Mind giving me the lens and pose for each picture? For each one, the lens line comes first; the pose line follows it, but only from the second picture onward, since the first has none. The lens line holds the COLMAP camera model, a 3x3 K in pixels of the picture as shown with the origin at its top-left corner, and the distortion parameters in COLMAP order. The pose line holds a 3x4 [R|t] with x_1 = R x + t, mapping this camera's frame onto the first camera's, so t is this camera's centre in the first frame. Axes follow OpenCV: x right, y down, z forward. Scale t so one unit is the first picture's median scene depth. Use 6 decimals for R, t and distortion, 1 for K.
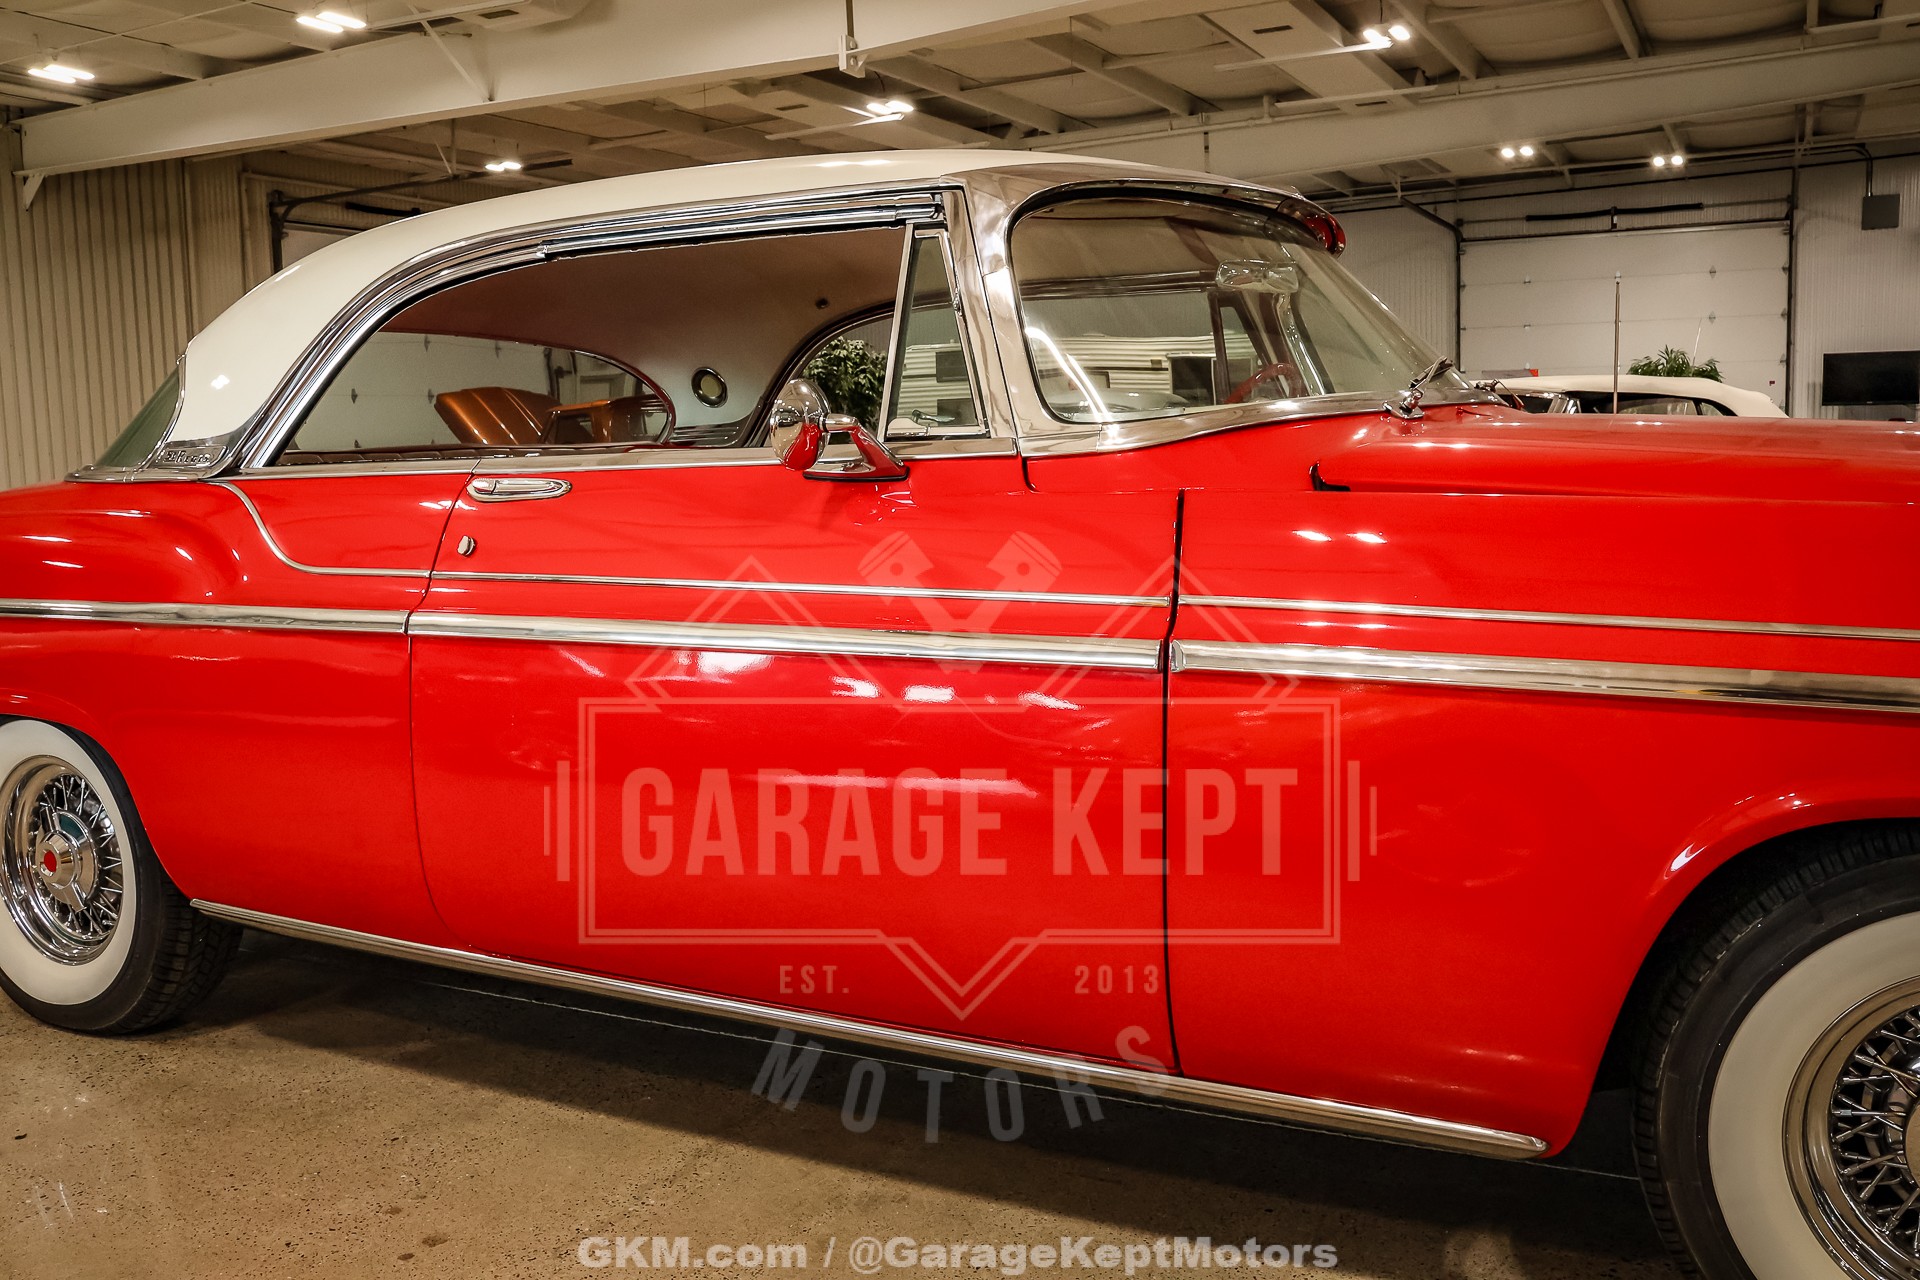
lens RADIAL K [[1688.4, 0, 960.0], [0, 1688.4, 640.0], [0, 0, 1]] dist [-0.139078, 0.137161]
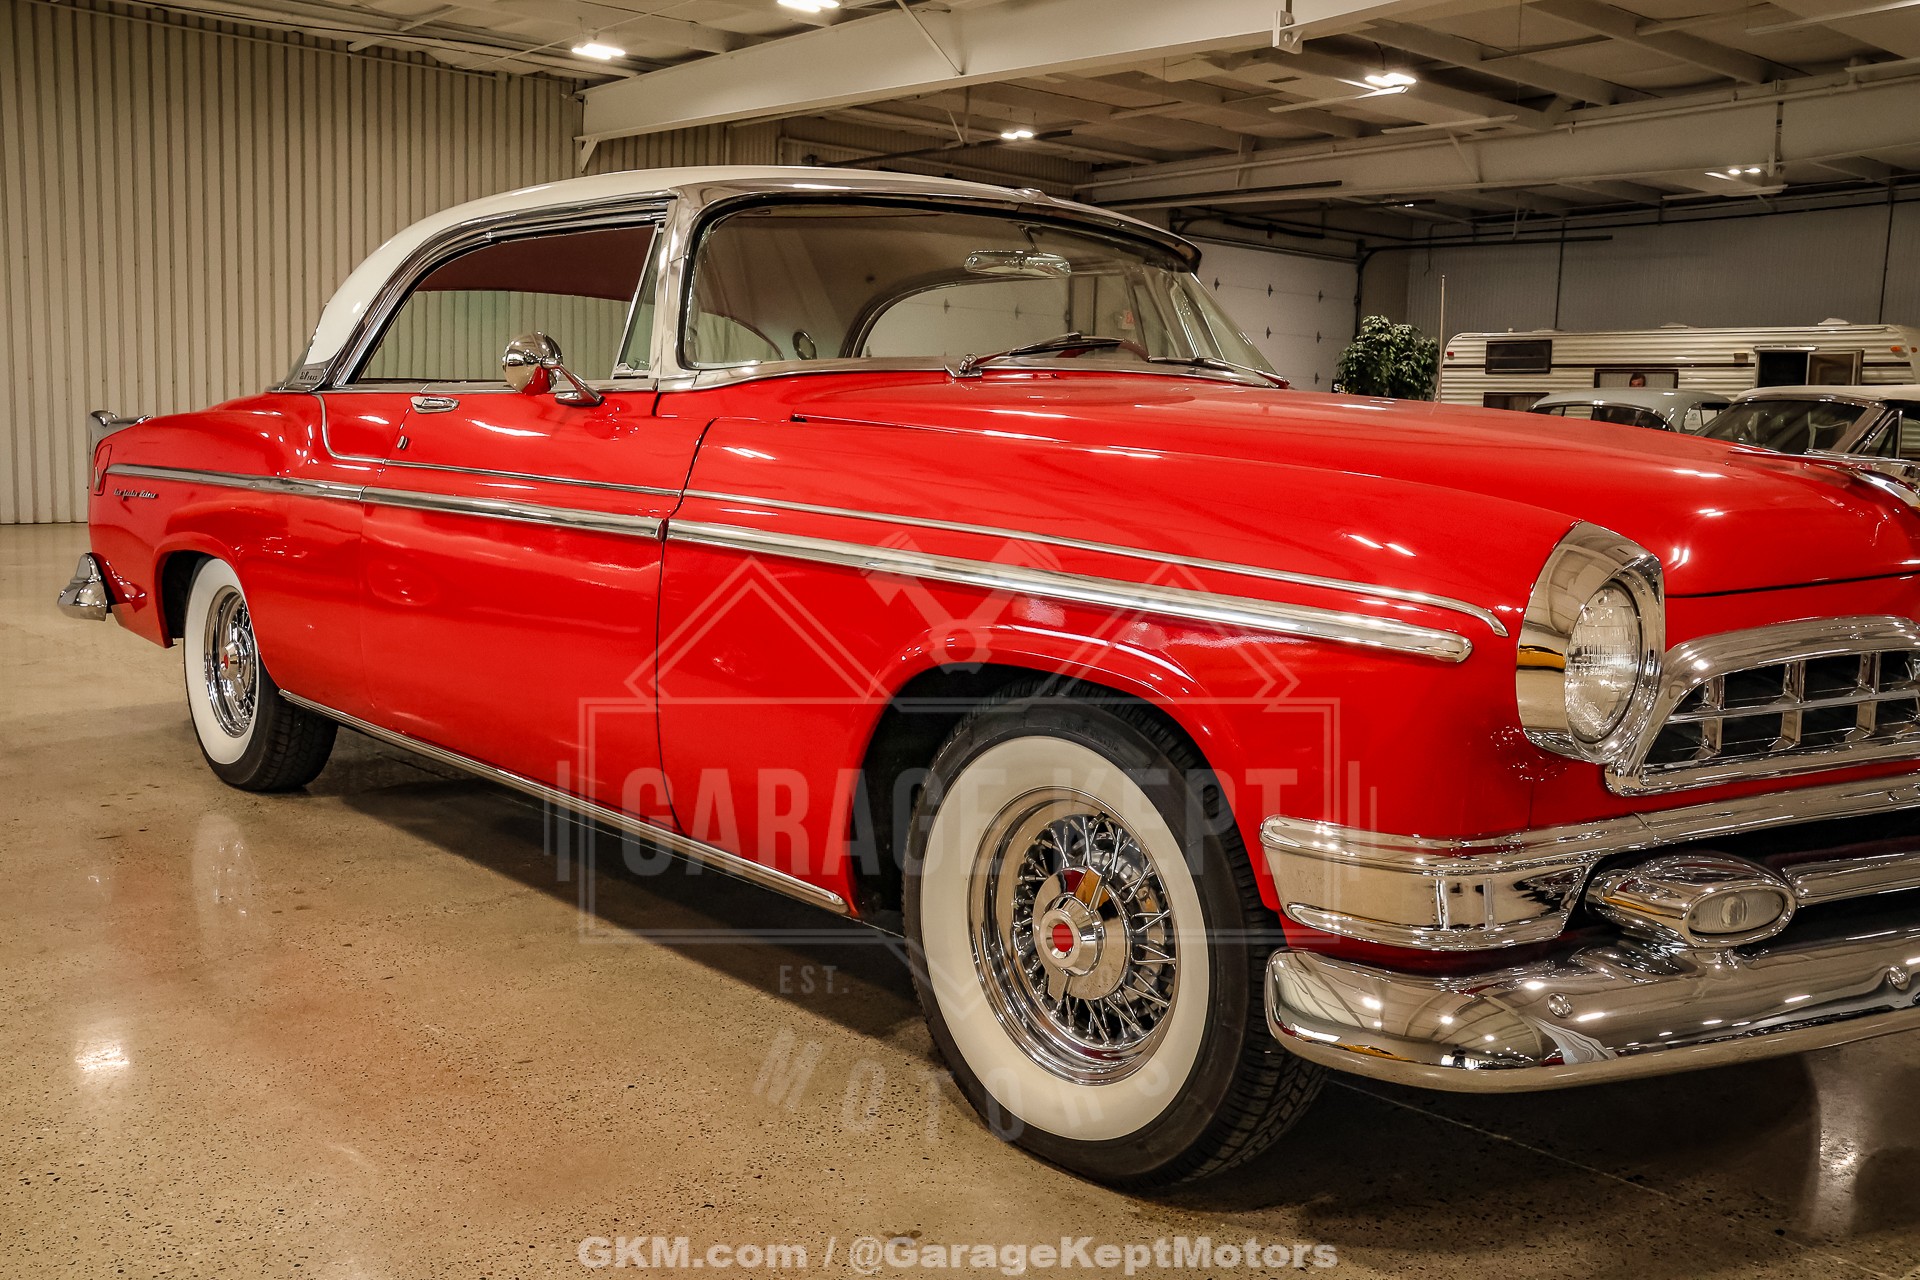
lens RADIAL K [[1833.0, 0, 958.5], [0, 1833.0, 635.5], [0, 0, 1]] dist [-0.151595, 0.268747]
pose [[0.933798, 0.093348, -0.345409, 0.114812], [-0.094693, 0.995421, 0.013017, 0.007058], [0.345043, 0.020552, 0.938362, -0.047150]]
